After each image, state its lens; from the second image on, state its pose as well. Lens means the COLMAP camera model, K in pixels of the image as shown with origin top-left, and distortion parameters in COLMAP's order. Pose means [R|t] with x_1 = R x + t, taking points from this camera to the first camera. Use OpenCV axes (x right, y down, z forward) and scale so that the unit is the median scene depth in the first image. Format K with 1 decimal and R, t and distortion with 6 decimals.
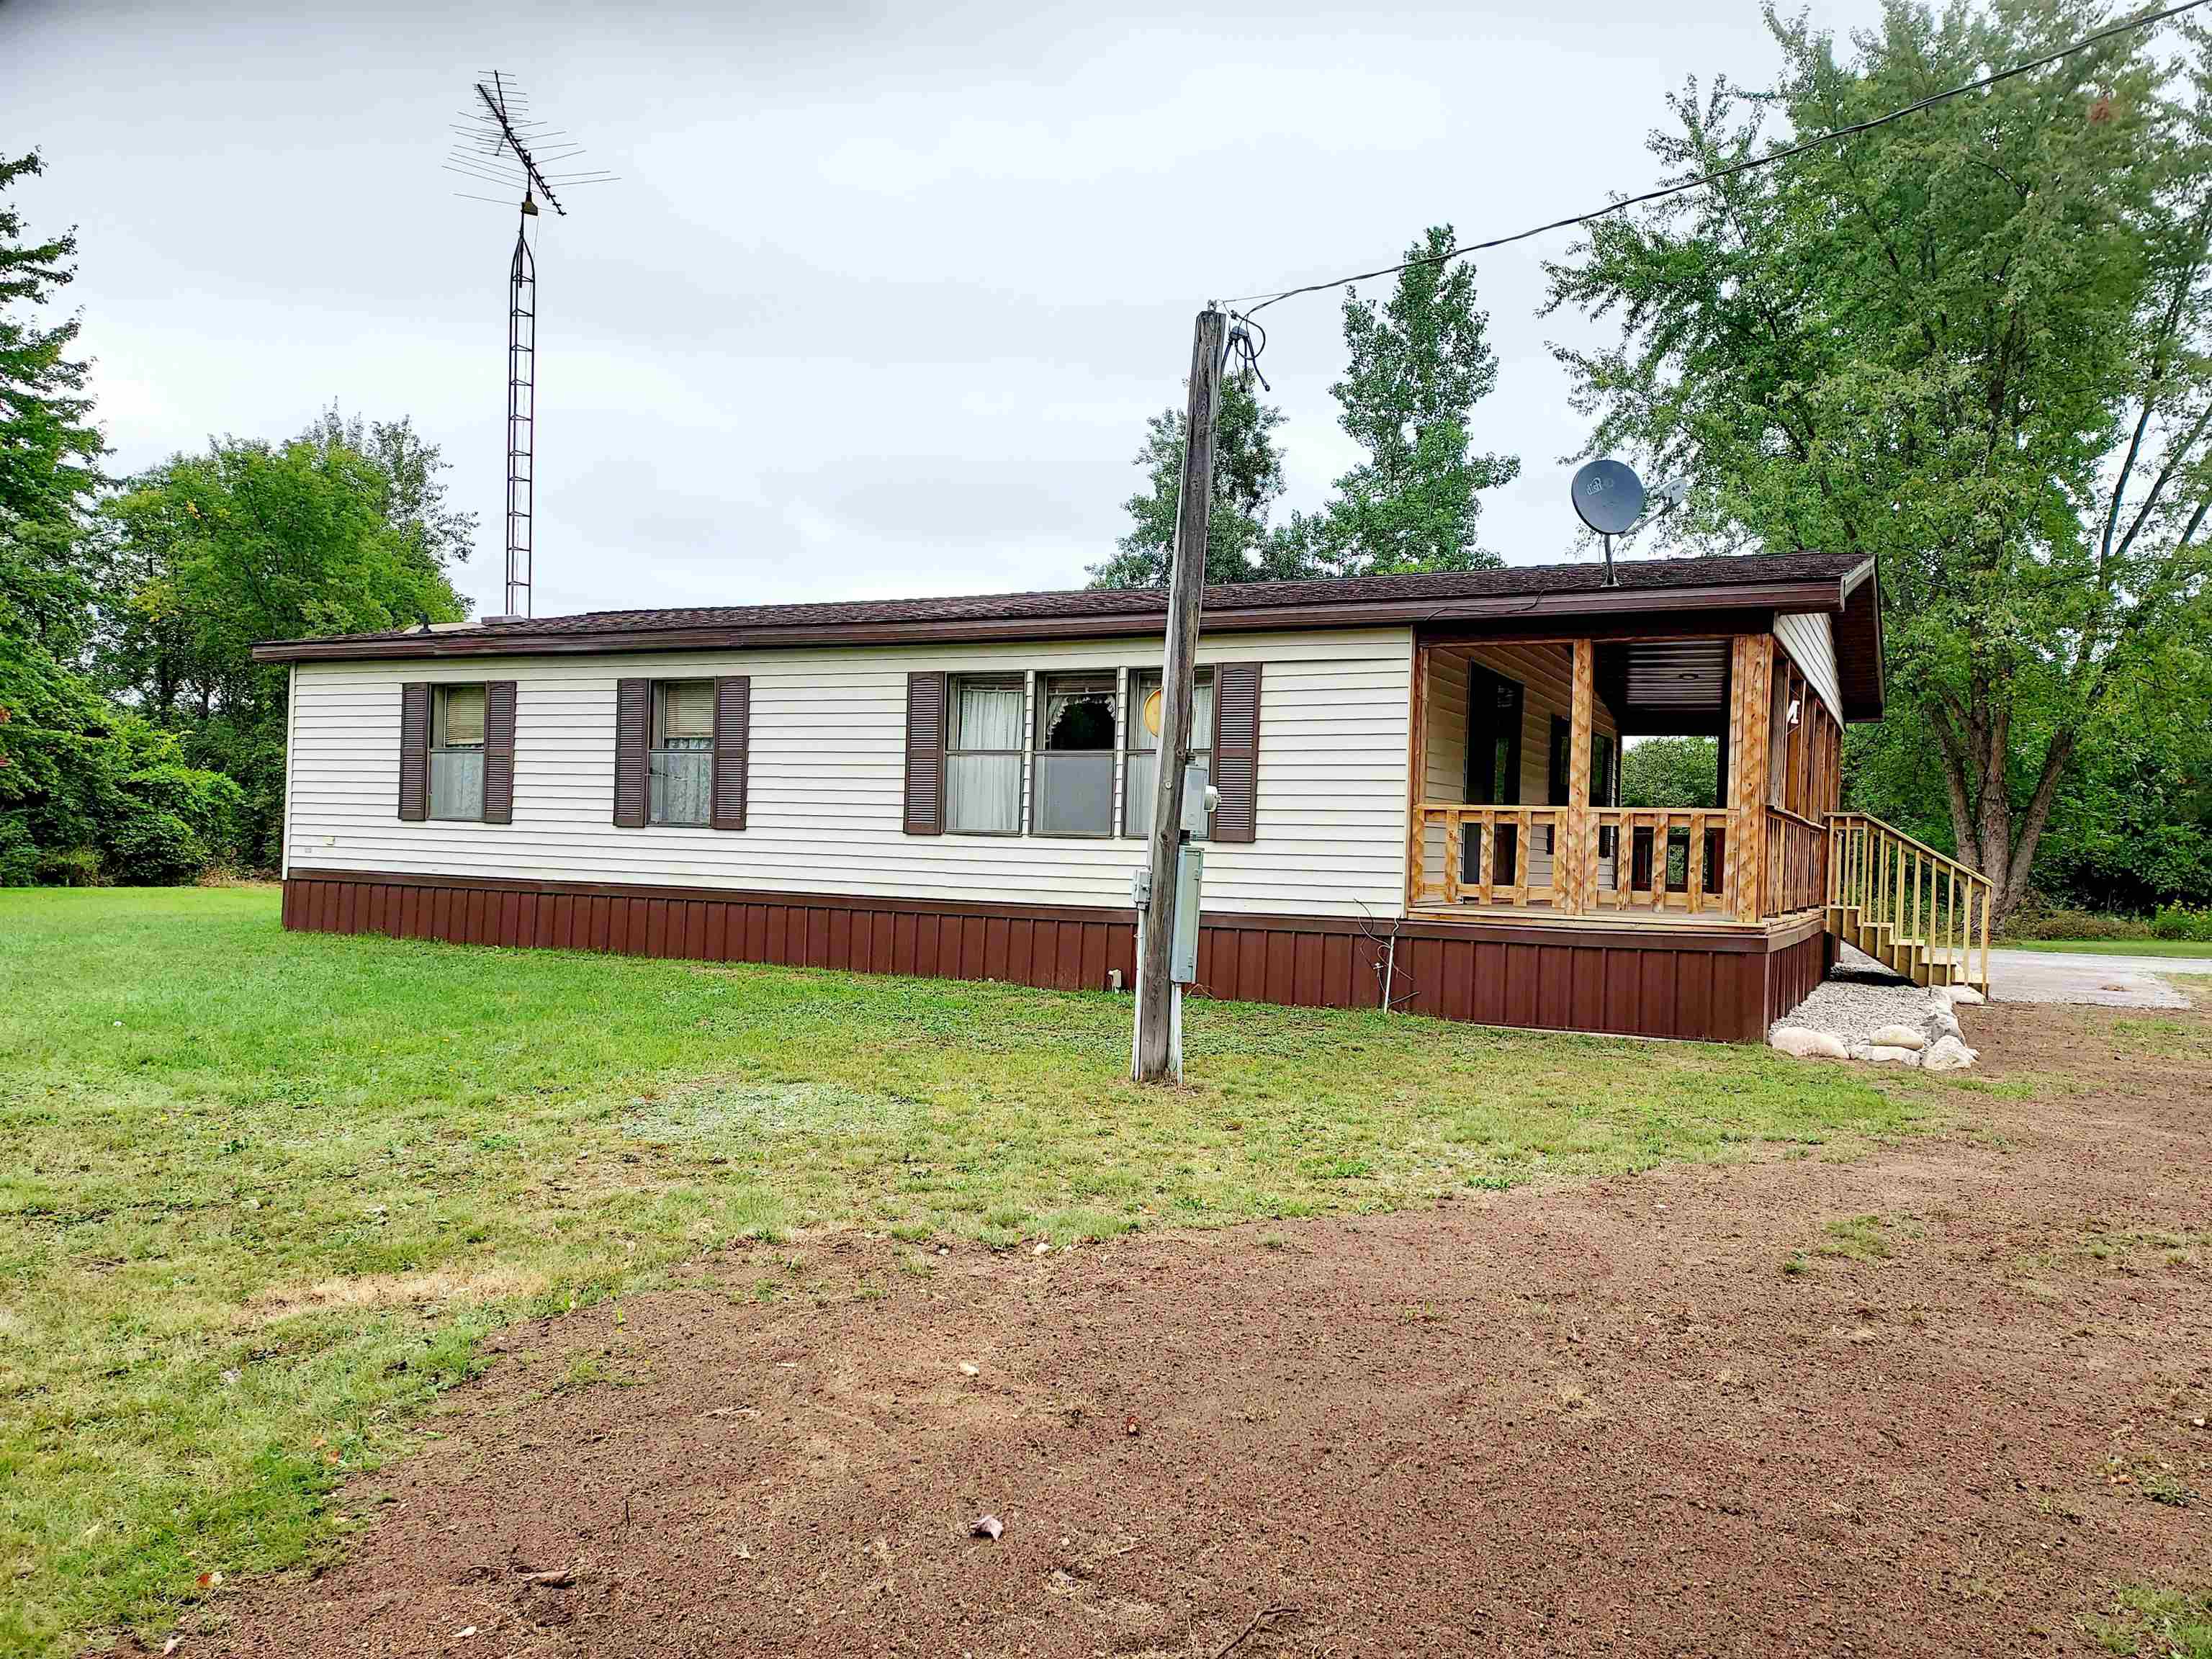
lens RADIAL K [[1612.0, 0, 1106.7], [0, 1612.0, 890.2], [0, 0, 1]] dist [0.047713, -0.004195]
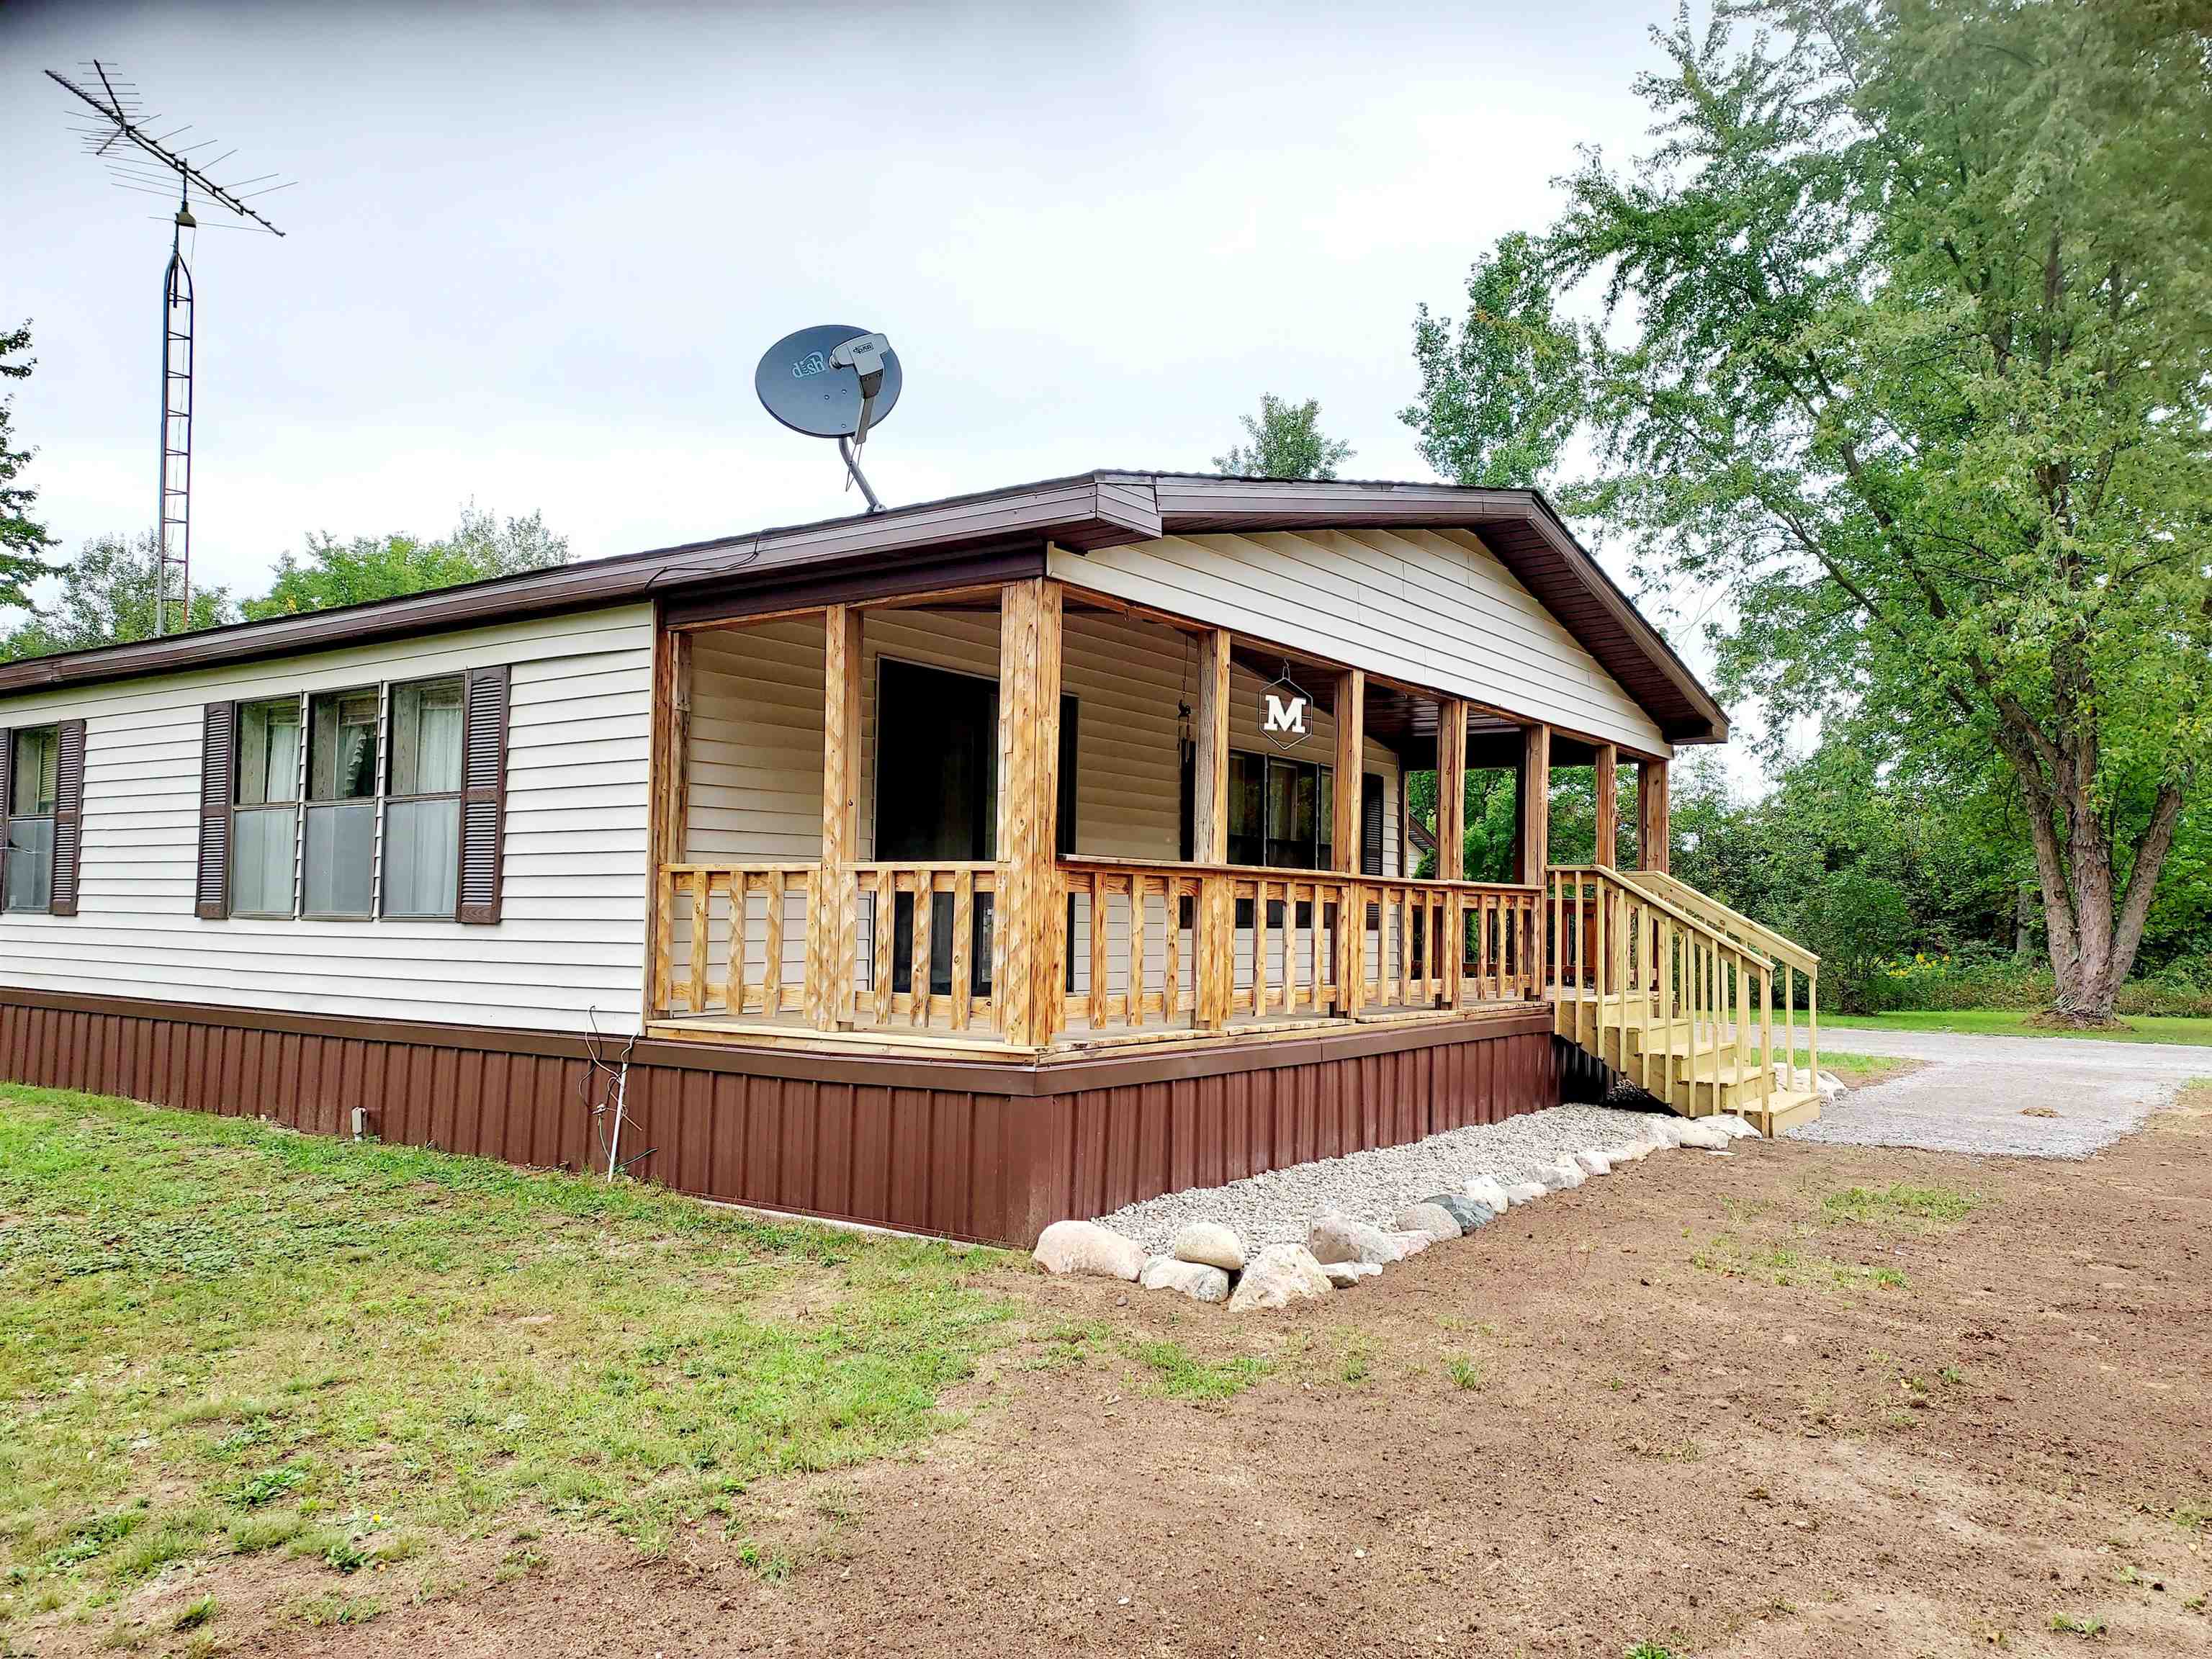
lens RADIAL K [[1590.4, 0, 1149.3], [0, 1590.4, 863.3], [0, 0, 1]] dist [0.052255, -0.001067]
pose [[0.987859, -0.021305, -0.153885, 0.427159], [0.011779, 0.997972, -0.062552, -0.008272], [0.154905, 0.059980, 0.986107, 0.327621]]
